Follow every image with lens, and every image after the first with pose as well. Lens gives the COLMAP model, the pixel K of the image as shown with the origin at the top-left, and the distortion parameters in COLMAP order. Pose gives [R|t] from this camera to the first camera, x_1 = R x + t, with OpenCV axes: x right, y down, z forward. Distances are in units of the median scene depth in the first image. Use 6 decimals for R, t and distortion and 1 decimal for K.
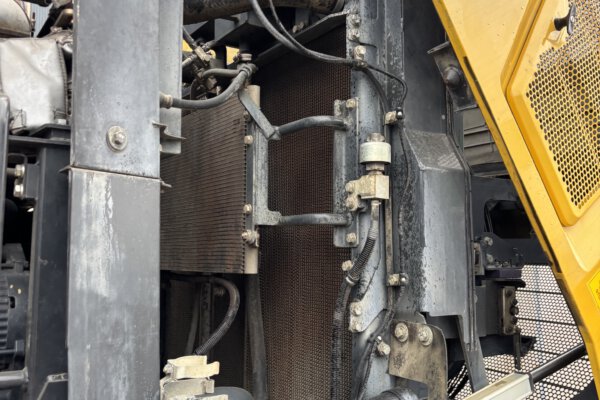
lens RADIAL K [[591.0, 0, 300.0], [0, 591.0, 200.0], [0, 0, 1]] dist [0.013215, -0.002045]
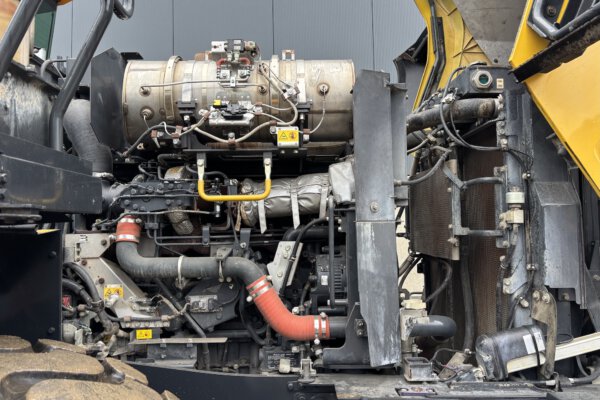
lens RADIAL K [[591.0, 0, 300.0], [0, 591.0, 200.0], [0, 0, 1]] dist [0.013215, -0.002045]
pose [[0.837118, -0.022494, -0.546559, 0.569391], [0.067341, 0.995792, 0.062157, -0.230122], [0.542861, -0.088838, 0.835110, -0.883595]]
